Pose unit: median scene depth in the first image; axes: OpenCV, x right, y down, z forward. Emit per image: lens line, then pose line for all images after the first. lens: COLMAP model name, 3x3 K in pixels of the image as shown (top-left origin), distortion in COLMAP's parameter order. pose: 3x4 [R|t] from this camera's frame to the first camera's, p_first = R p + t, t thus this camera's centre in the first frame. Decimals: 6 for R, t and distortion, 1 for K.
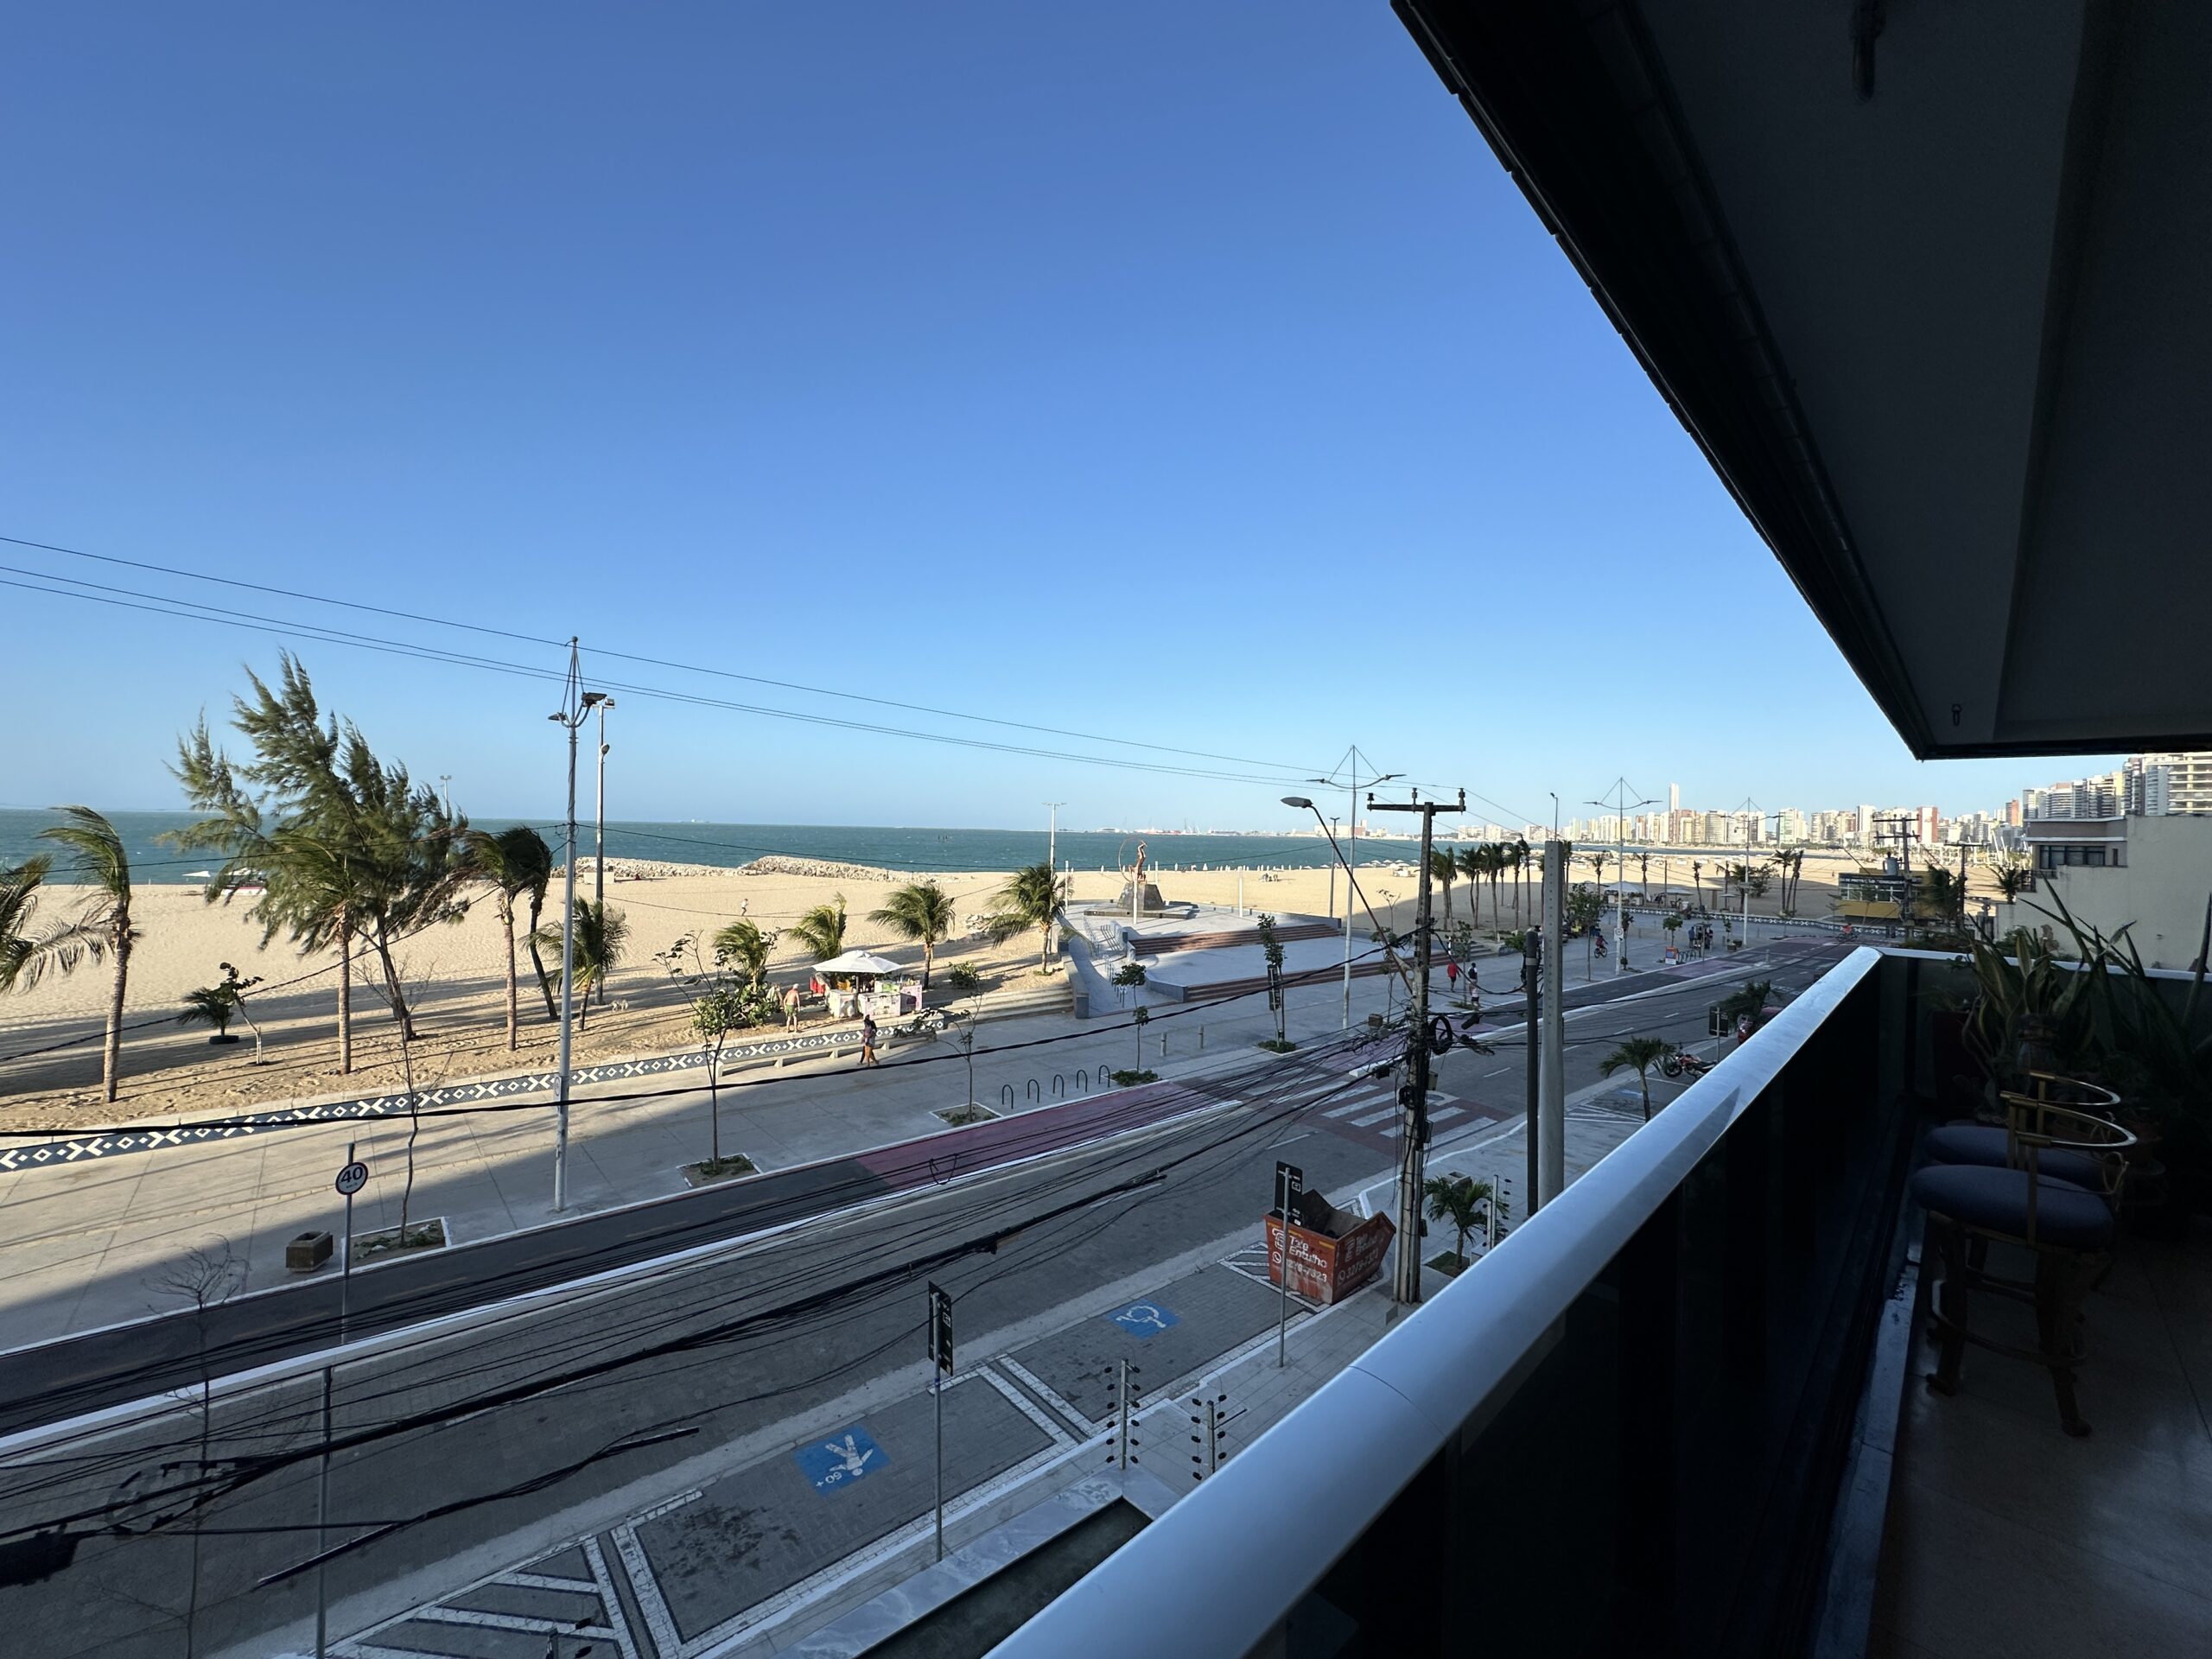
lens RADIAL K [[885.1, 0, 1101.1], [0, 885.1, 826.9], [0, 0, 1]] dist [-0.004316, 0.002515]
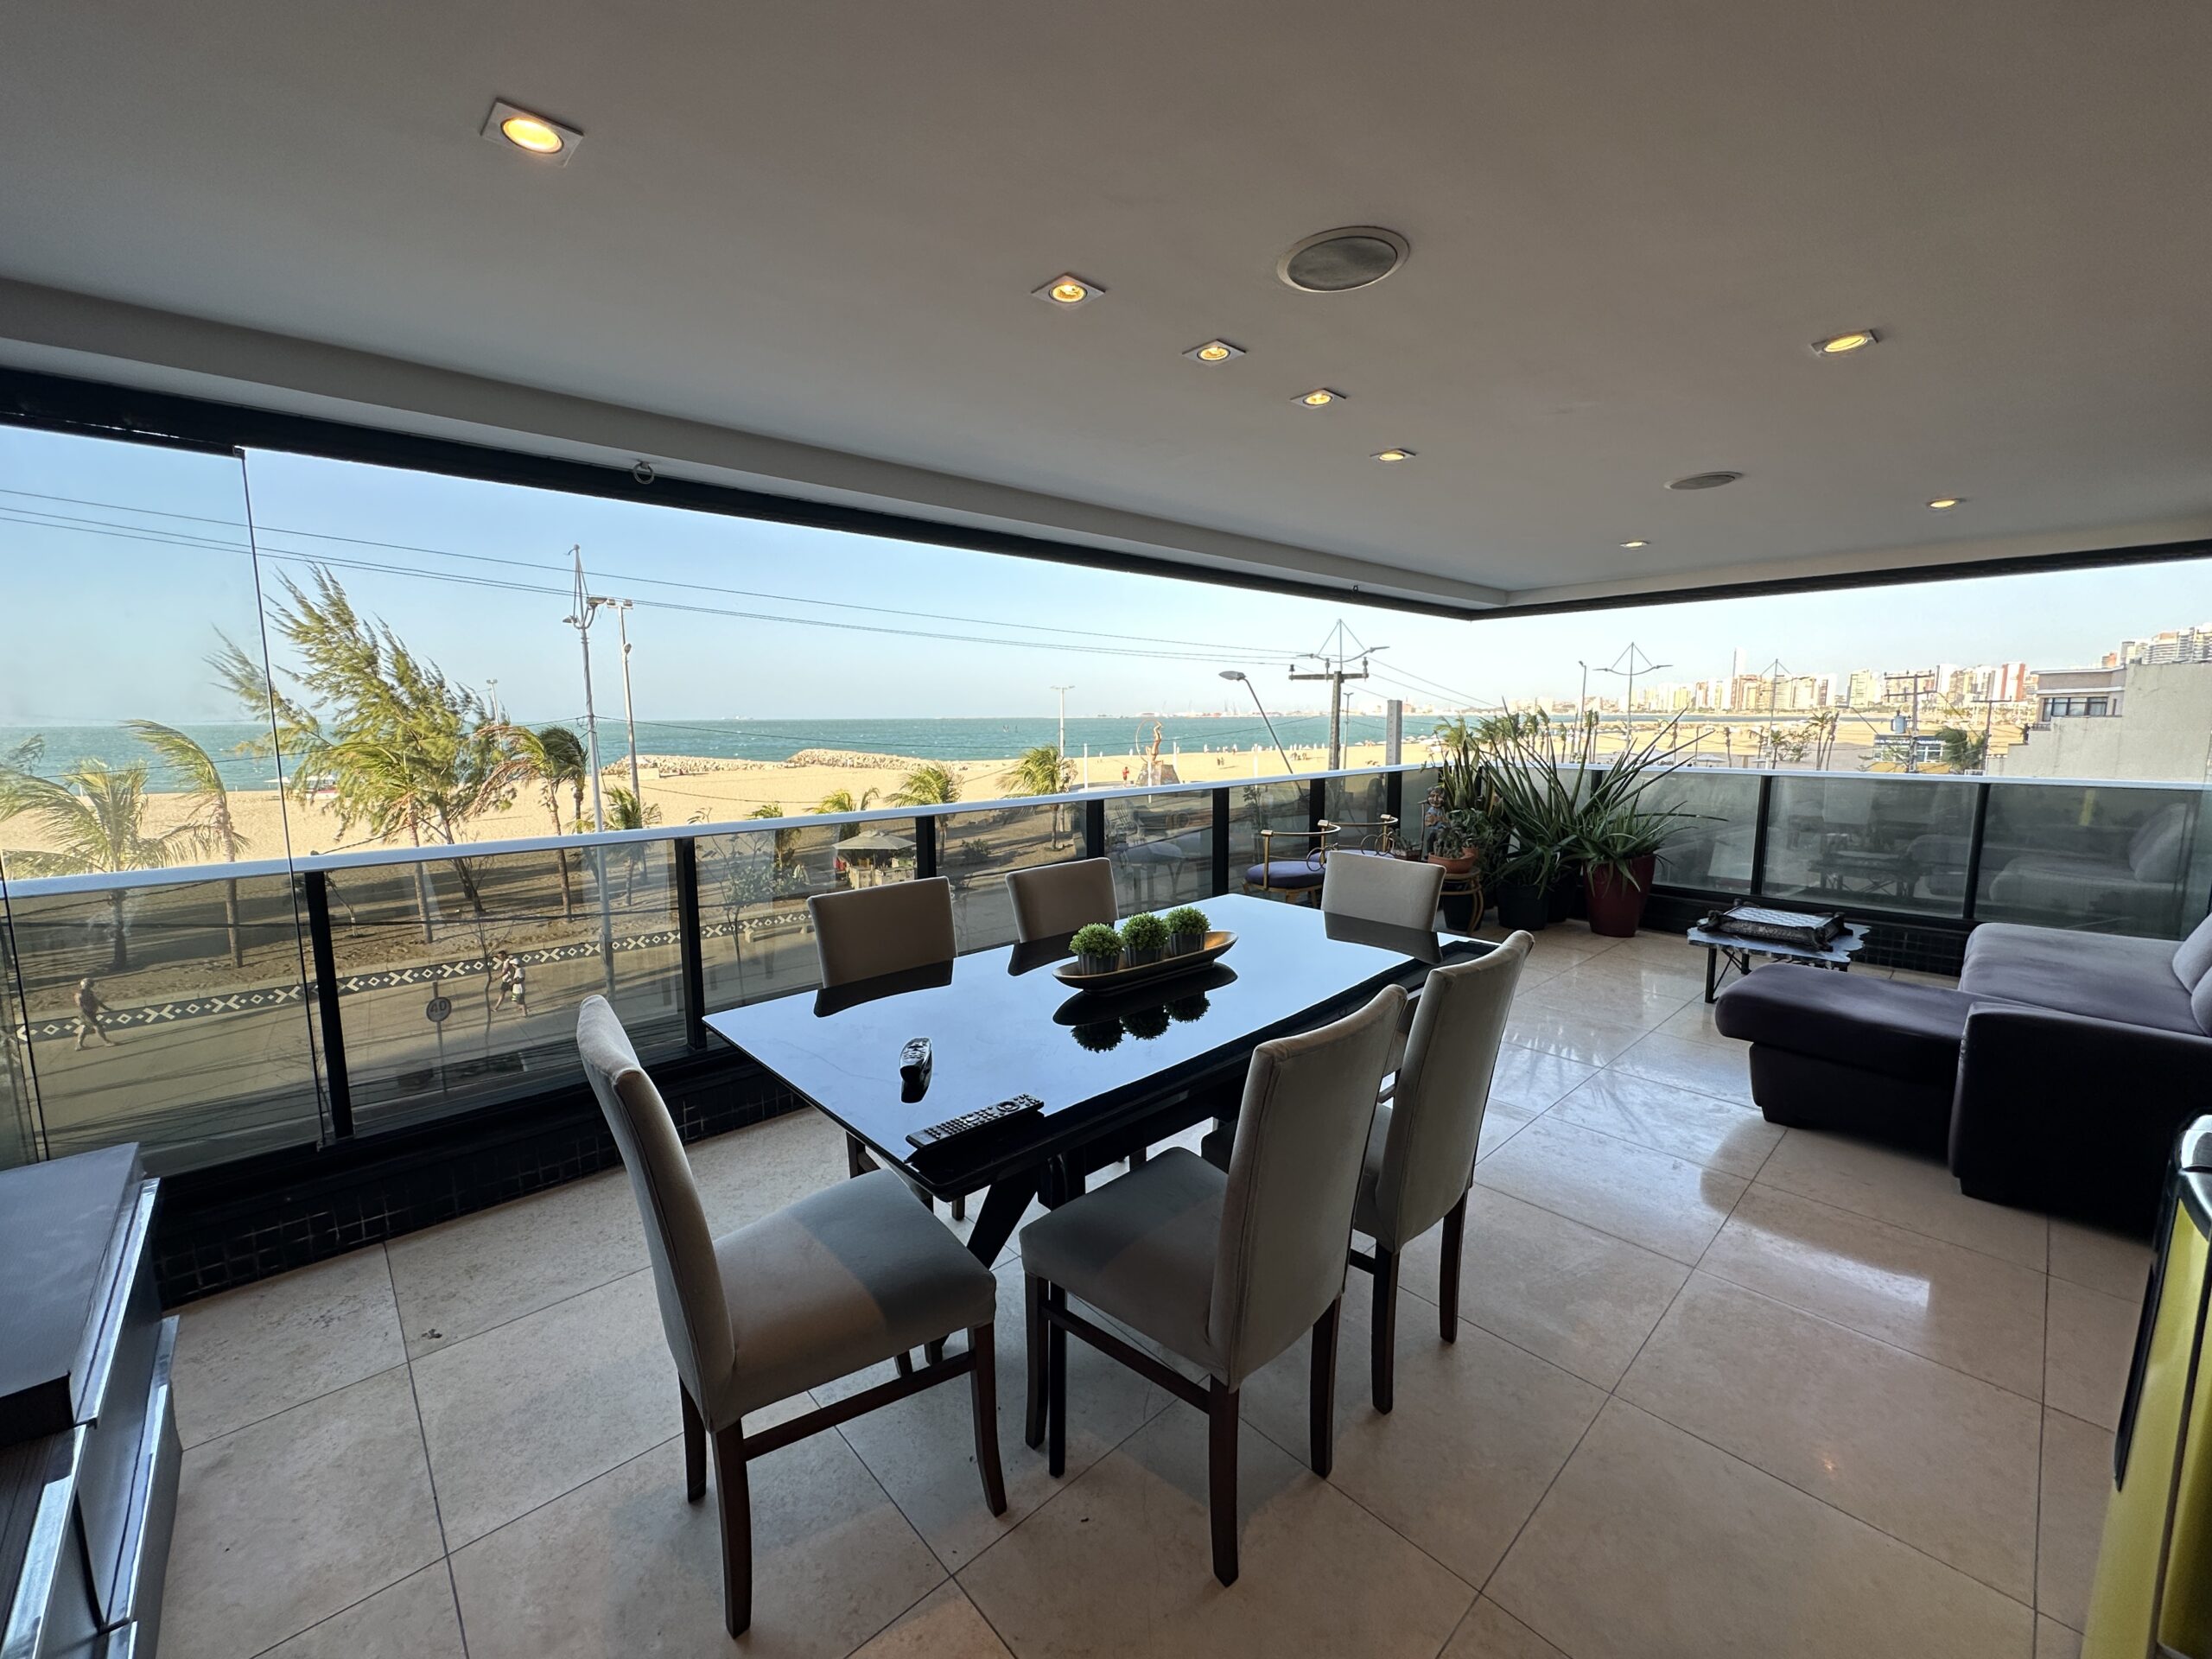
lens RADIAL K [[885.1, 0, 1101.1], [0, 885.1, 826.9], [0, 0, 1]] dist [-0.004316, 0.002515]
pose [[0.998563, -0.024240, -0.047805, 0.060631], [0.030190, 0.991322, 0.127946, 0.007124], [0.044289, -0.129205, 0.990628, -0.063673]]
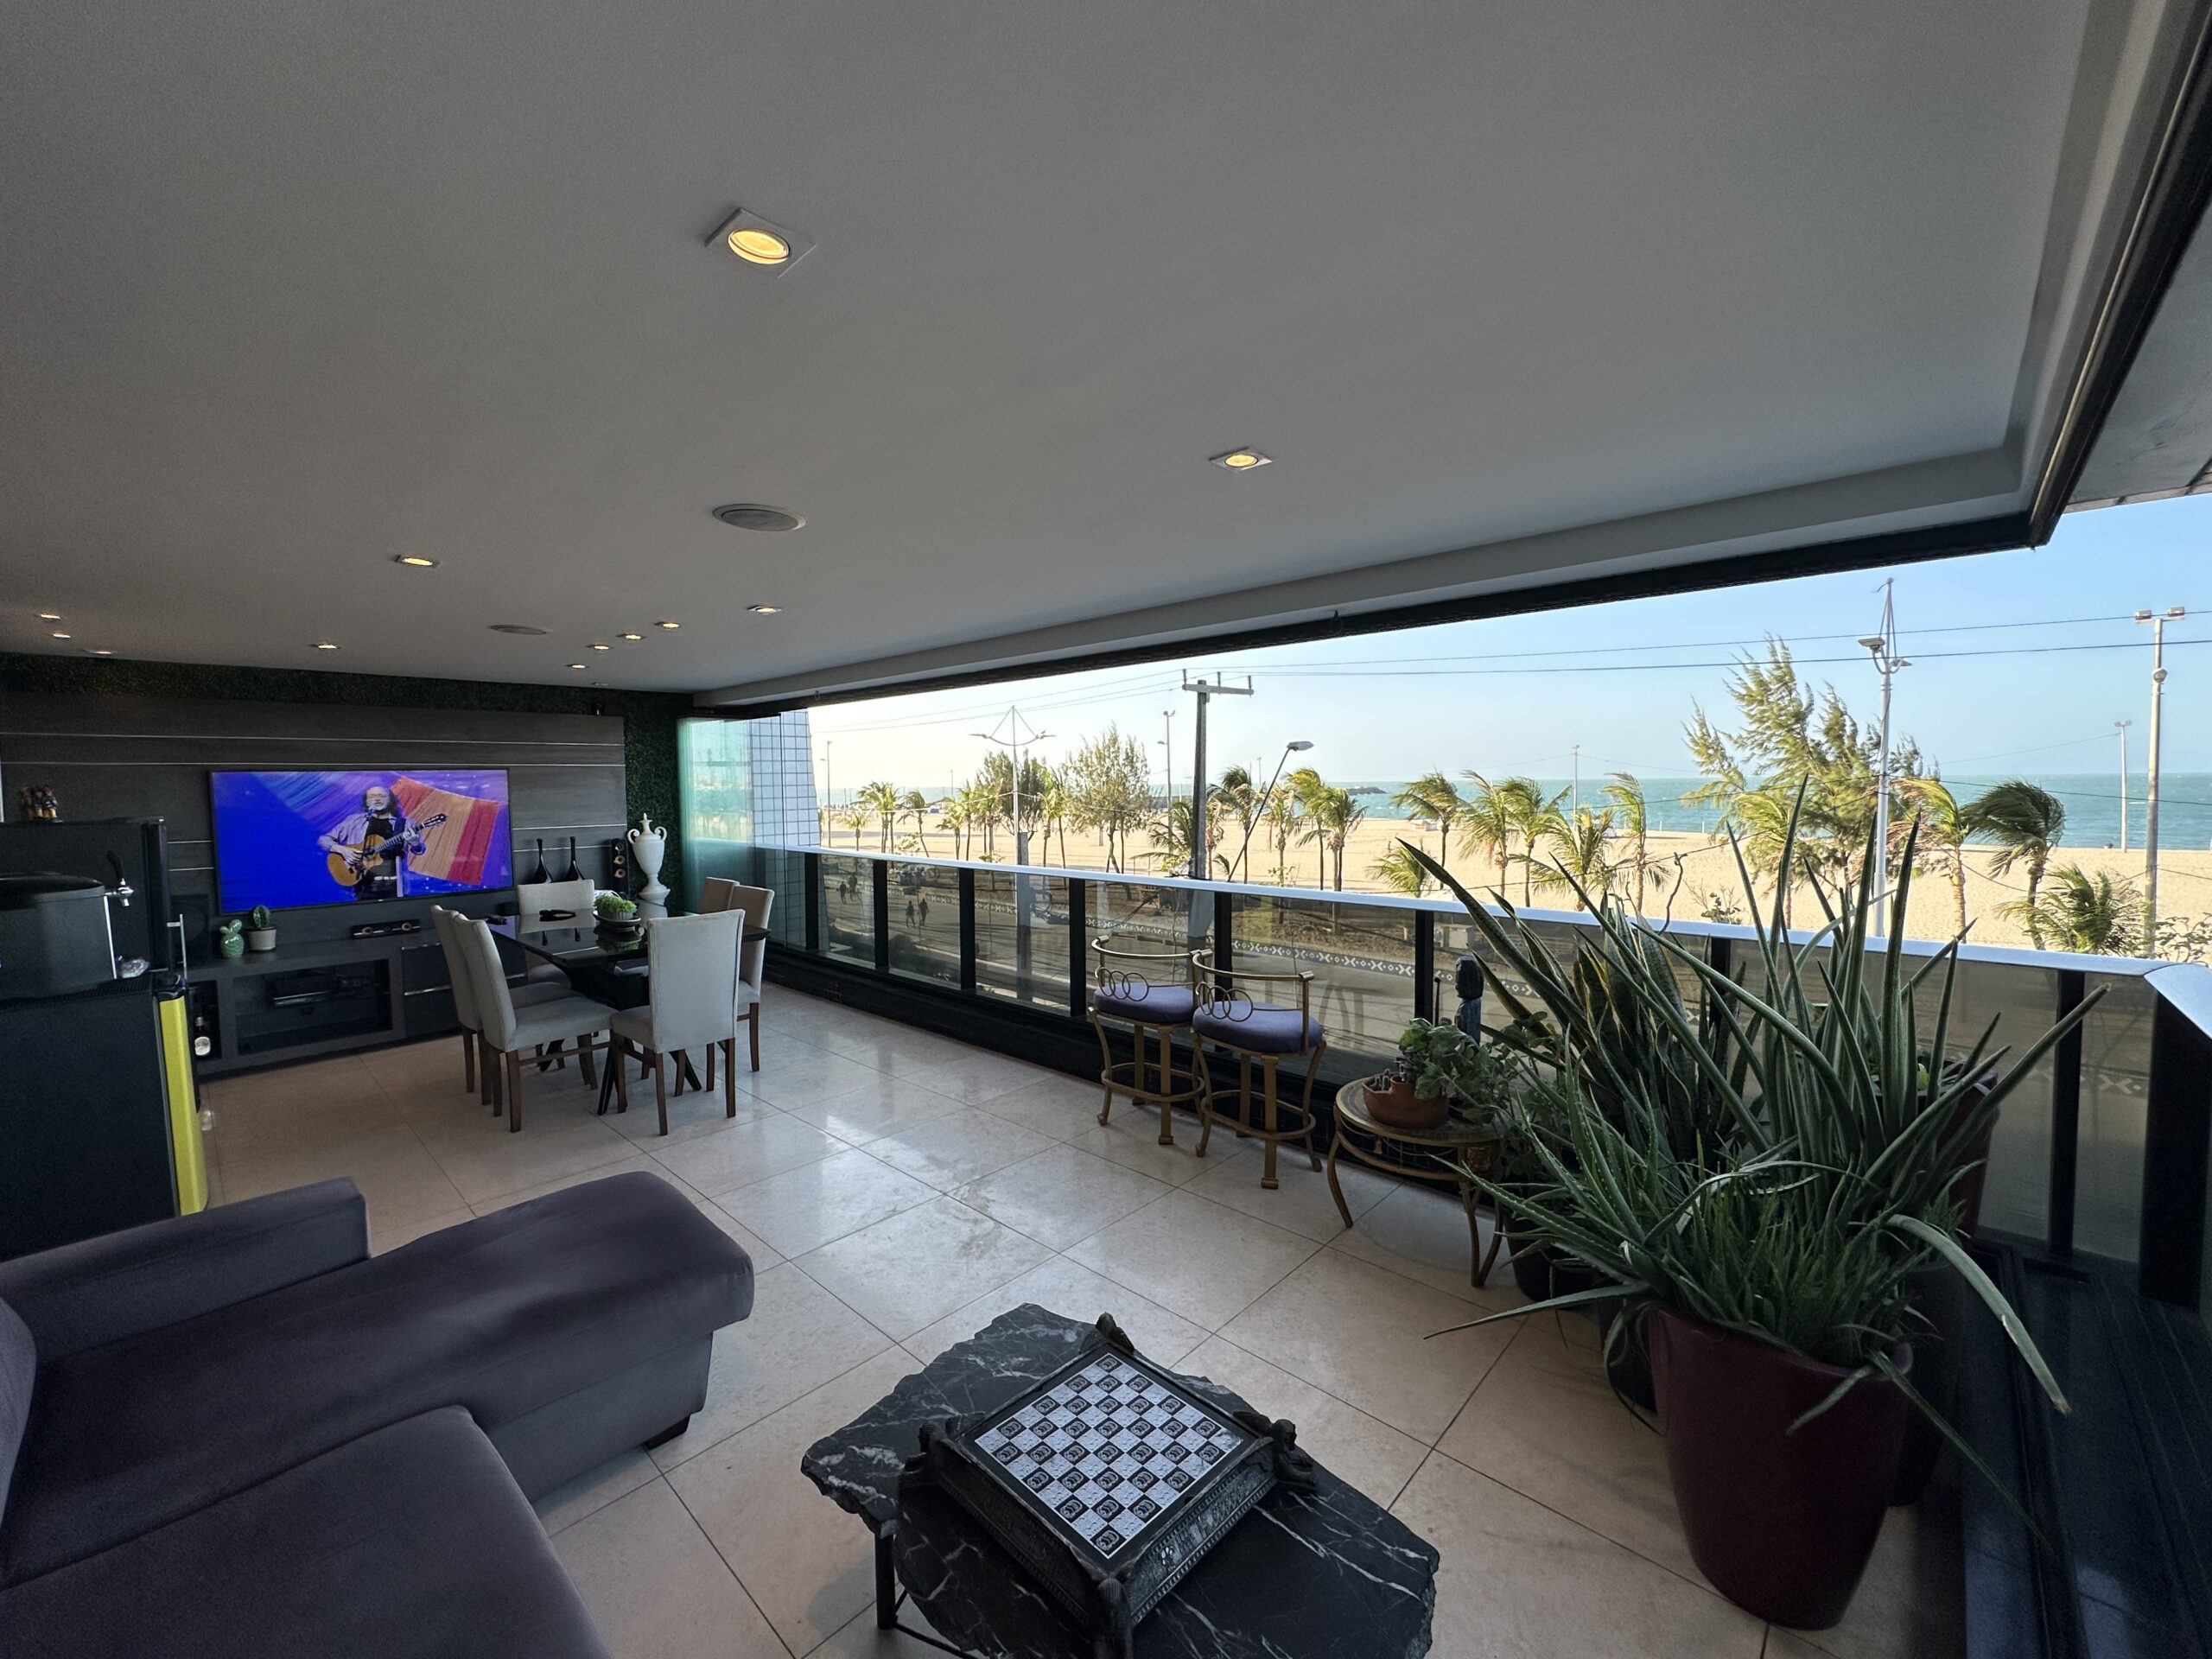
lens RADIAL K [[885.1, 0, 1101.1], [0, 885.1, 826.9], [0, 0, 1]] dist [-0.004316, 0.002515]
pose [[0.013361, 0.030178, -0.999455, 0.249922], [0.013015, 0.999455, 0.030352, 0.009181], [0.999826, -0.013414, 0.012961, 0.106114]]
